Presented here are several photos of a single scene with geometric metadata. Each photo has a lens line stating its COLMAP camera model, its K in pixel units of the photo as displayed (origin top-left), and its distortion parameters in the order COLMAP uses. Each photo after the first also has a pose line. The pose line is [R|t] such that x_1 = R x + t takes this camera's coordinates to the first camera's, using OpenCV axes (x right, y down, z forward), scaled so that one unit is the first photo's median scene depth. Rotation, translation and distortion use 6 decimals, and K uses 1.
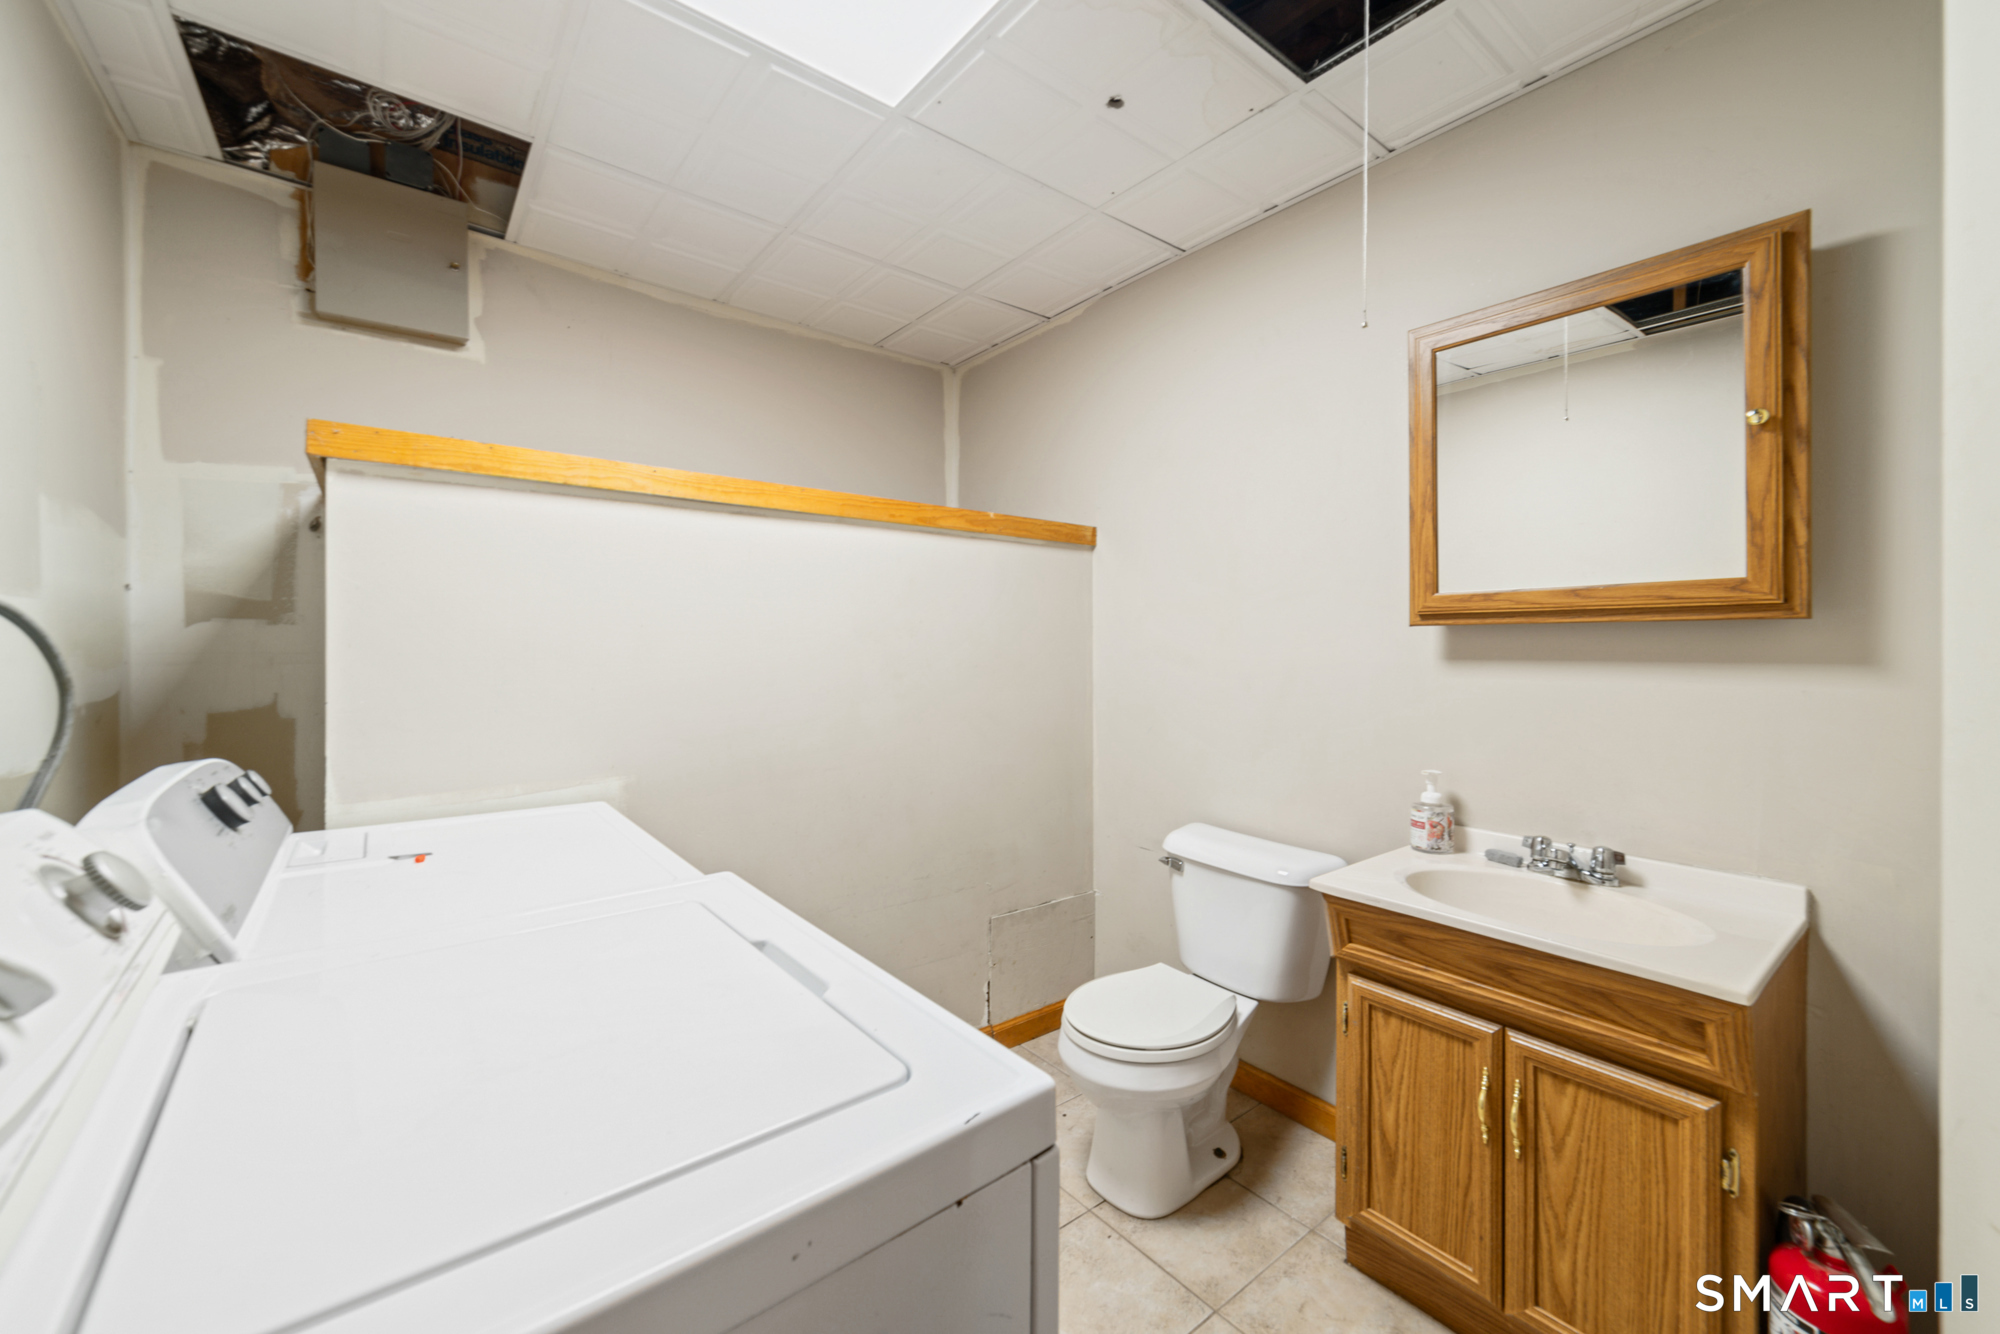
lens RADIAL K [[798.3, 0, 1001.9], [0, 798.3, 603.3], [0, 0, 1]] dist [-0.011769, 0.004675]
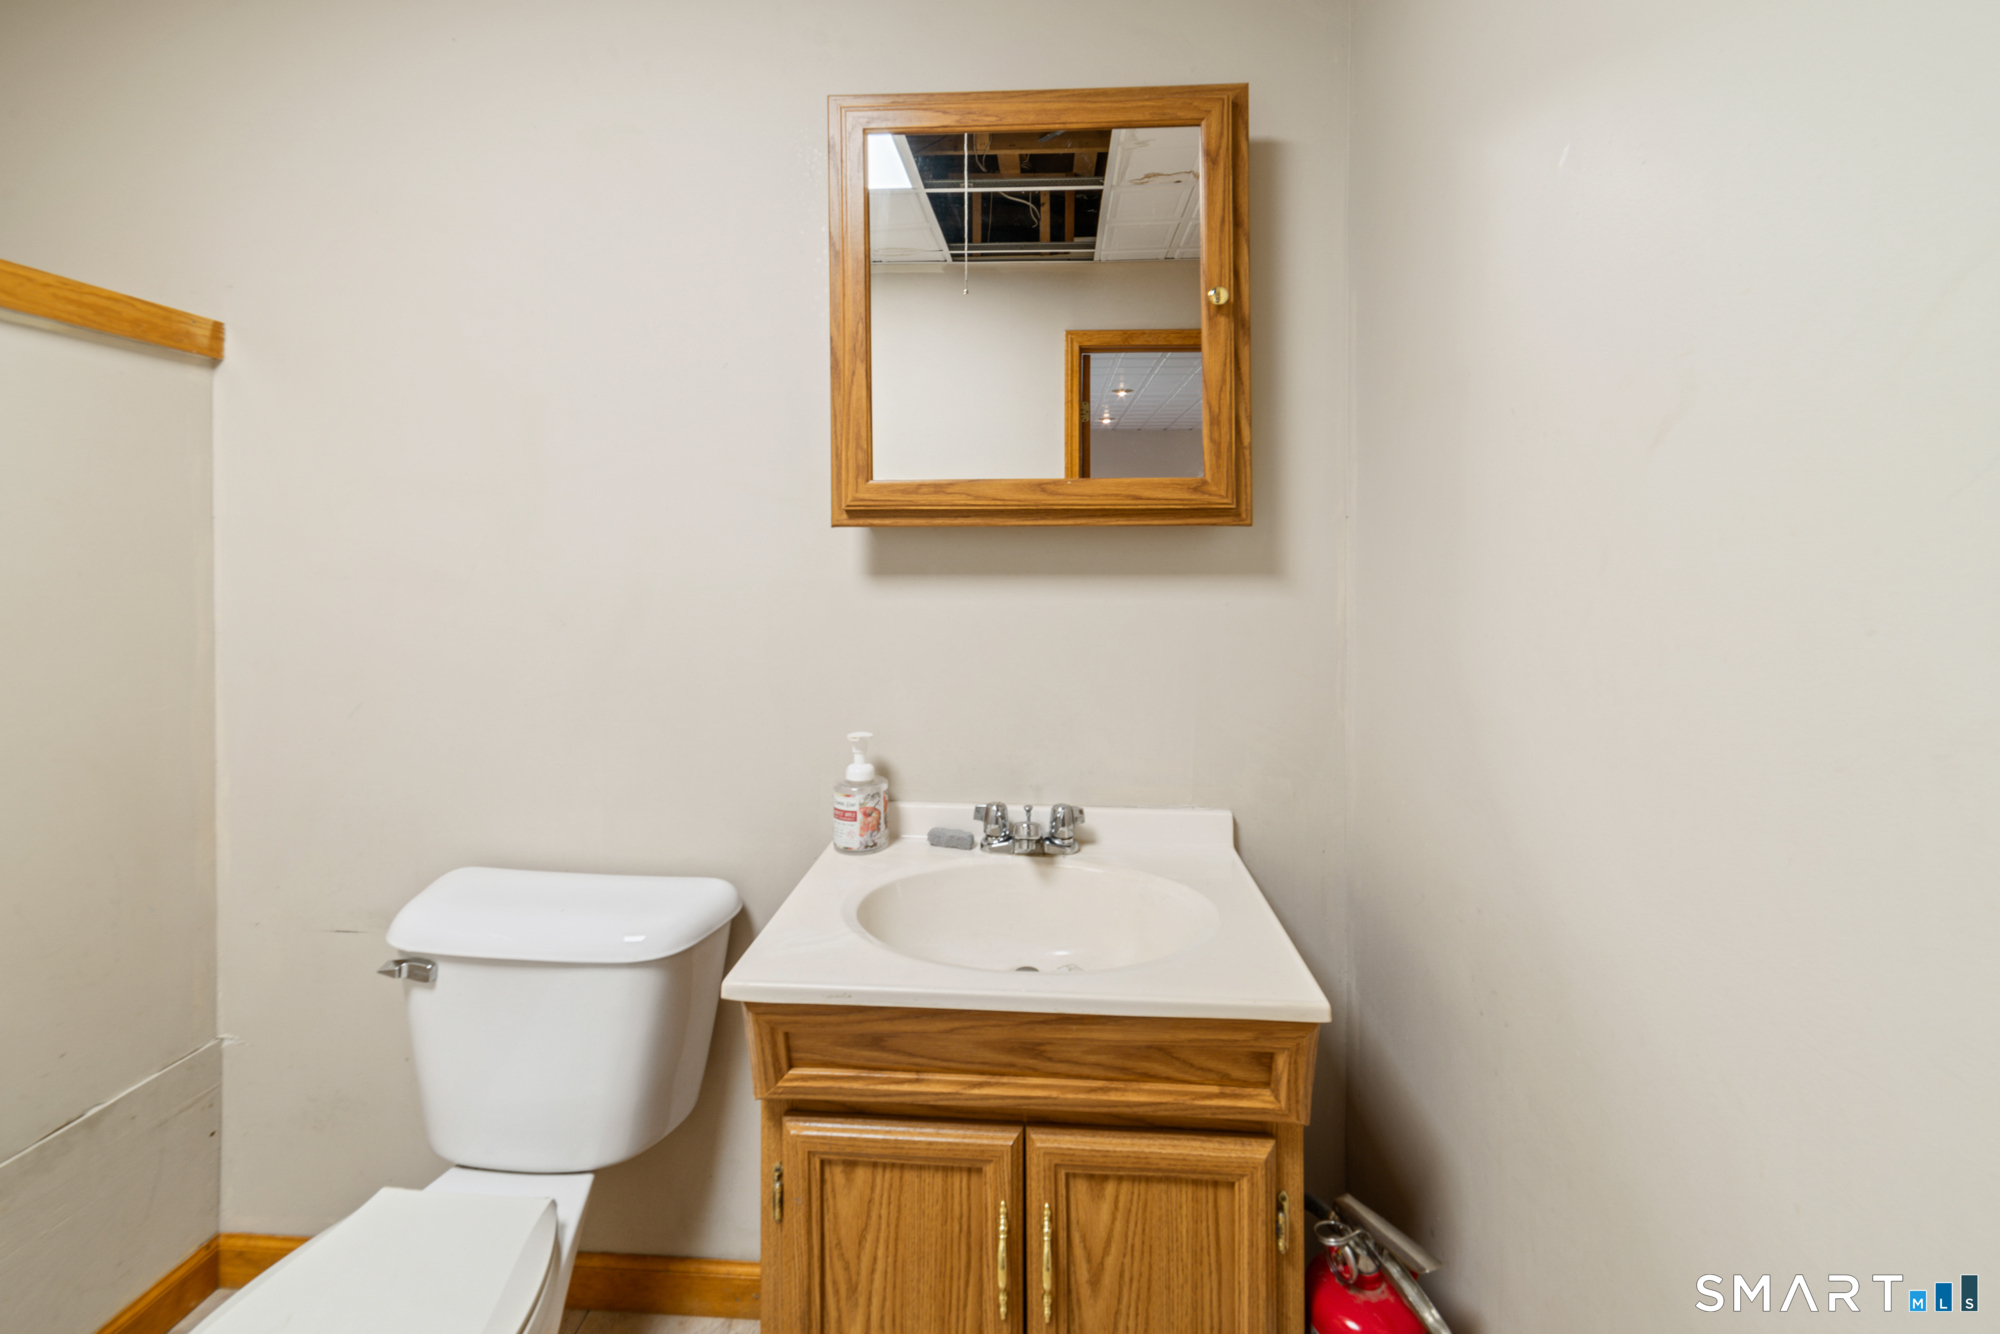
lens RADIAL K [[811.5, 0, 1004.0], [0, 811.5, 576.5], [0, 0, 1]] dist [-0.000630, 0.000188]
pose [[0.658532, -0.017065, 0.752360, 0.112130], [-0.040081, 0.997529, 0.057708, 0.033479], [-0.751485, -0.068158, 0.656220, 0.566030]]
